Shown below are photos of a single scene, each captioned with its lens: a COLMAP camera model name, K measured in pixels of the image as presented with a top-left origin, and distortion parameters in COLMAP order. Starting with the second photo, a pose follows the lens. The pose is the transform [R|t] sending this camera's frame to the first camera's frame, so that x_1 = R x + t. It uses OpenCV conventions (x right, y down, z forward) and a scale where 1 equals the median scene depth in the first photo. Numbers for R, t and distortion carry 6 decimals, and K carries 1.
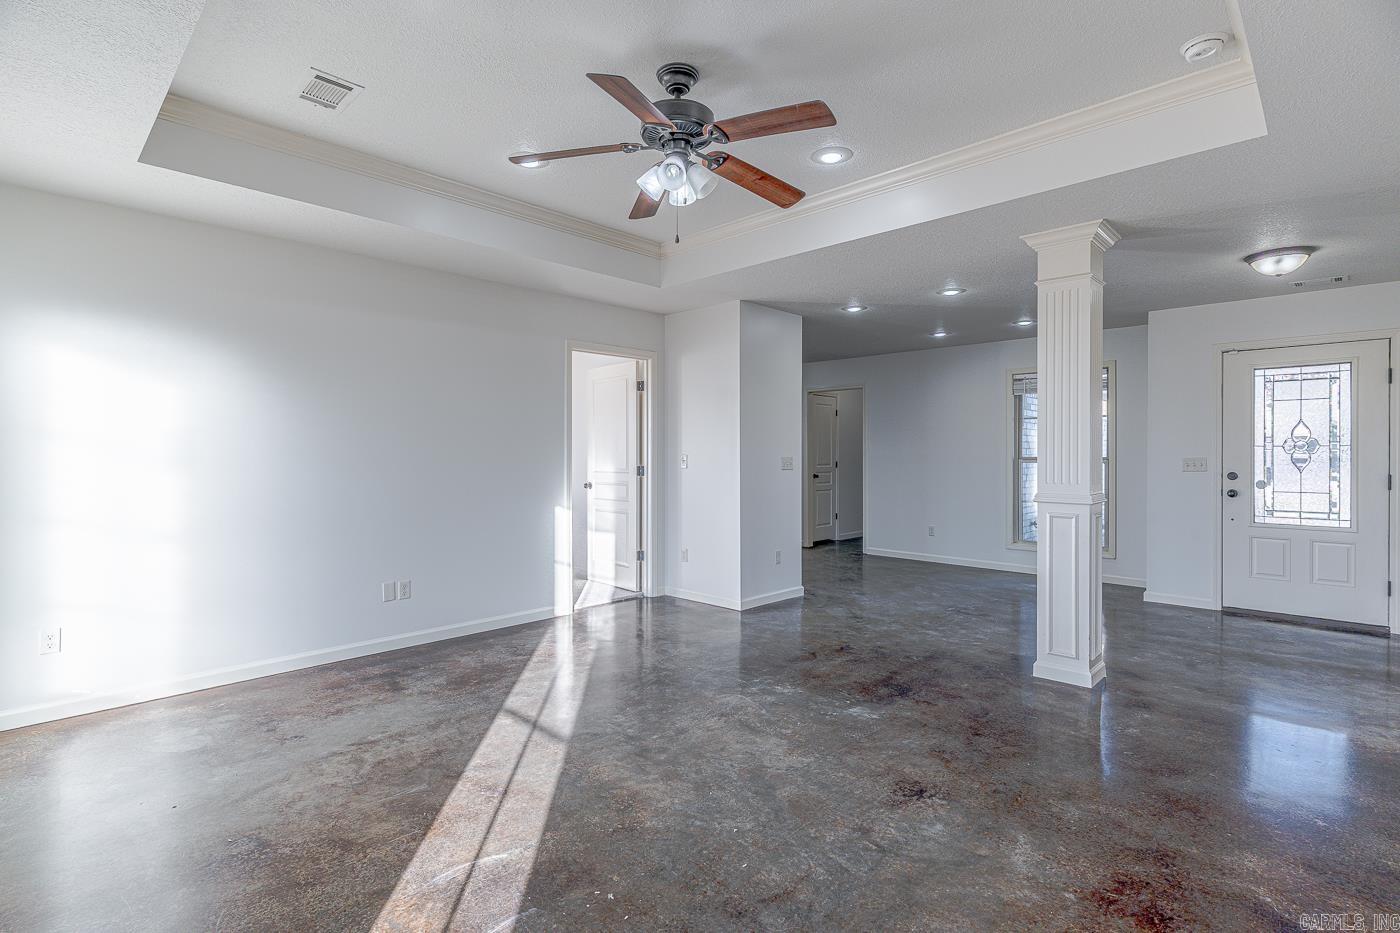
lens RADIAL K [[672.2, 0, 684.8], [0, 672.2, 451.8], [0, 0, 1]] dist [0.001238, 0.001192]
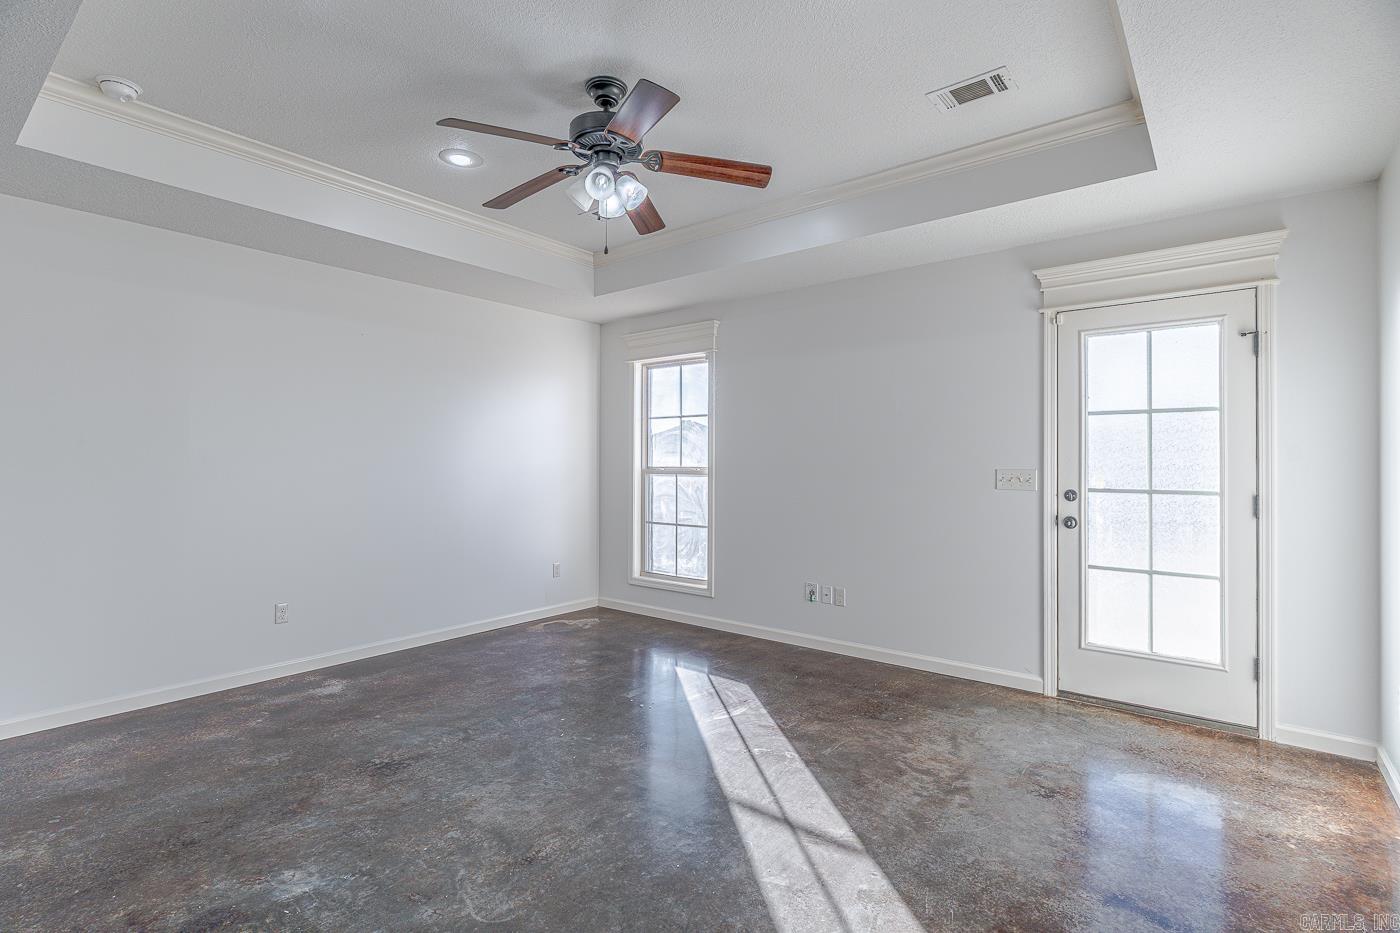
lens RADIAL K [[672.2, 0, 689.1], [0, 672.2, 453.3], [0, 0, 1]] dist [0.001238, 0.001192]
pose [[-0.995096, -0.006411, -0.098701, -0.031604], [-0.004848, 0.999859, -0.016061, 0.002518], [0.098790, -0.015504, -0.994987, 1.708244]]
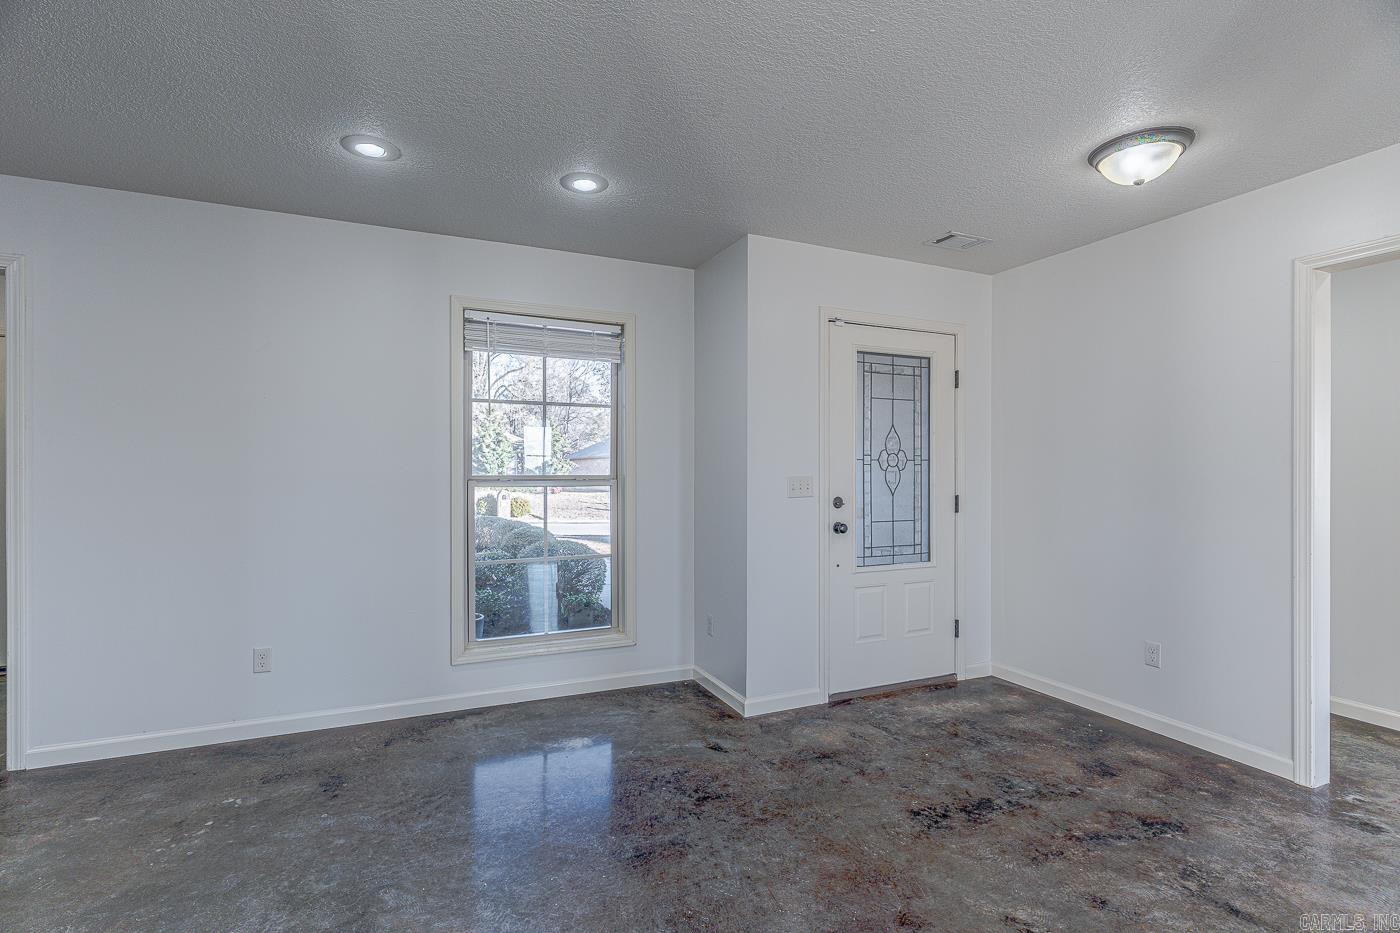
lens RADIAL K [[672.2, 0, 686.5], [0, 672.2, 470.9], [0, 0, 1]] dist [0.001238, 0.001192]
pose [[0.363914, -0.002568, 0.931429, 0.202615], [-0.005577, 0.999972, 0.004936, 0.001473], [-0.931416, -0.006991, 0.363890, 1.515057]]
